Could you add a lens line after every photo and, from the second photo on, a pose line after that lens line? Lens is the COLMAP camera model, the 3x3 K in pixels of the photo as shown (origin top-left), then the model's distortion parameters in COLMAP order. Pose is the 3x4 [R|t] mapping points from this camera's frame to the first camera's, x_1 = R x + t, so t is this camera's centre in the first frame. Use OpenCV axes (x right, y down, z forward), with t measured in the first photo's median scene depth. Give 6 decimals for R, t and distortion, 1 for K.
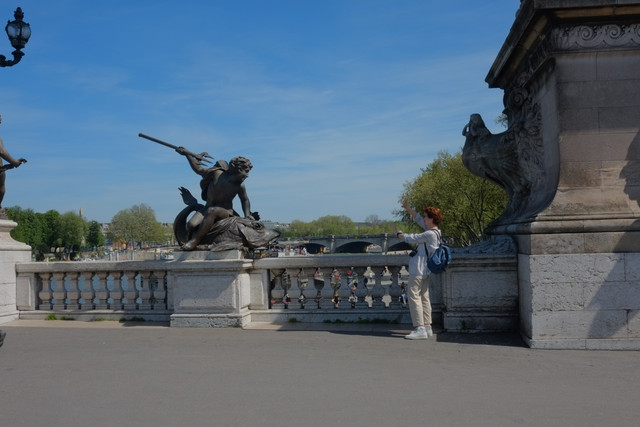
lens RADIAL K [[752.3, 0, 318.0], [0, 752.3, 214.2], [0, 0, 1]] dist [-0.028273, 0.000000]
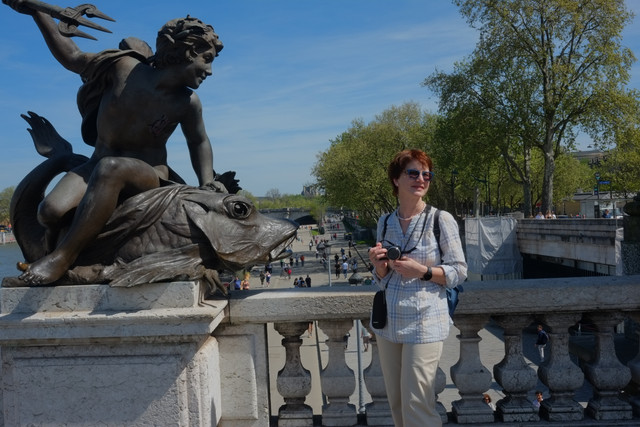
lens RADIAL K [[752.3, 0, 321.4], [0, 752.3, 208.4], [0, 0, 1]] dist [-0.028273, 0.000000]
pose [[0.990521, -0.018688, 0.136081, -0.091014], [0.015088, 0.999510, 0.027437, 0.005851], [-0.136527, -0.025124, 0.990318, 0.632815]]
